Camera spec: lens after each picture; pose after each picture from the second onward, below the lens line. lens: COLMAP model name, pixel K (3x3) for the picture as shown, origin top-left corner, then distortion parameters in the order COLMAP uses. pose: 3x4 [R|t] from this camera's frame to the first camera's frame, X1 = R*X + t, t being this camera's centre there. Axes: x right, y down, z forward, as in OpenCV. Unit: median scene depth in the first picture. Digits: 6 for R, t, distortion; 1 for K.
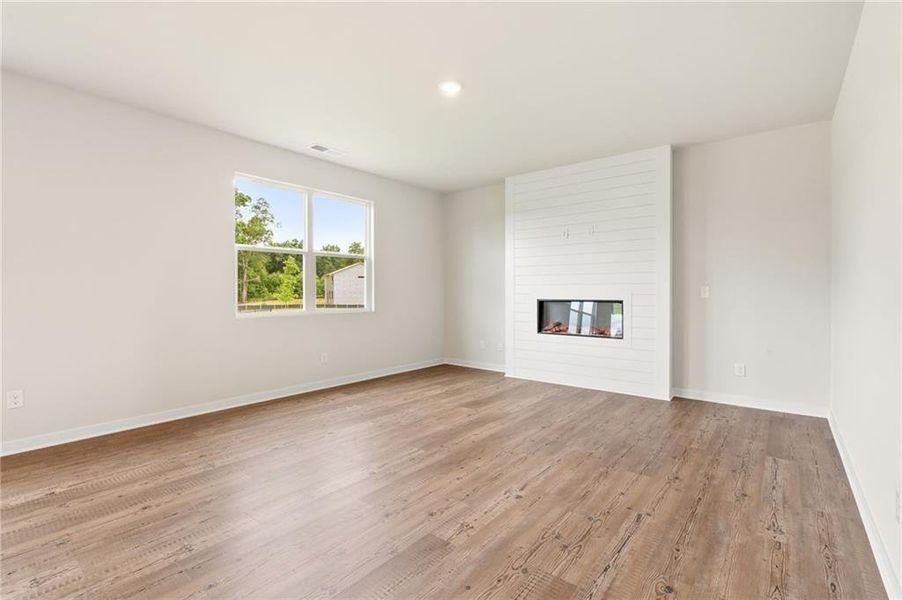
lens RADIAL K [[414.8, 0, 453.7], [0, 414.8, 296.3], [0, 0, 1]] dist [-0.002645, -0.000054]
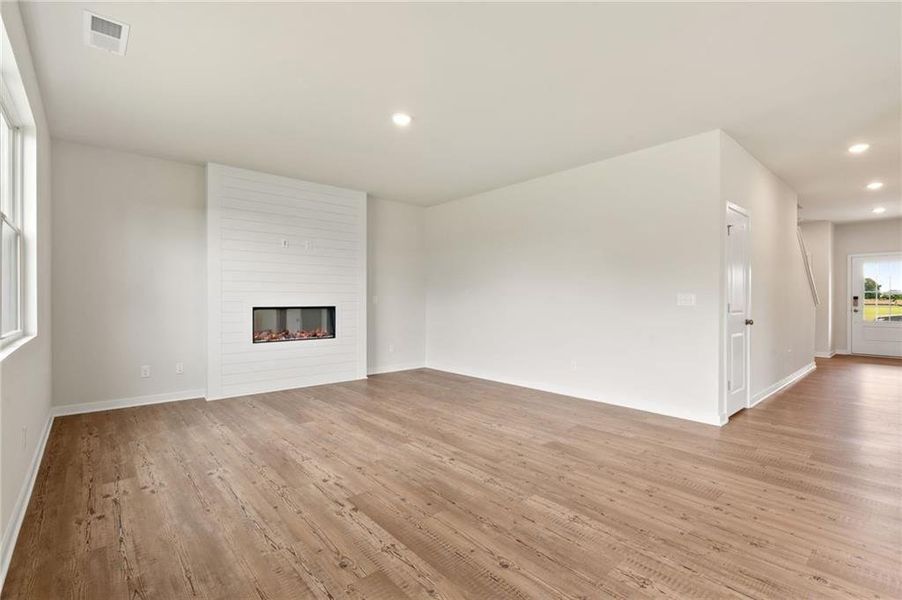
lens RADIAL K [[410.7, 0, 457.8], [0, 410.7, 298.1], [0, 0, 1]] dist [-0.000799, 0.000162]
pose [[0.154901, 0.005381, 0.987915, -0.947377], [0.009176, 0.999934, -0.006885, -0.003908], [-0.987887, 0.010131, 0.154842, 0.586317]]
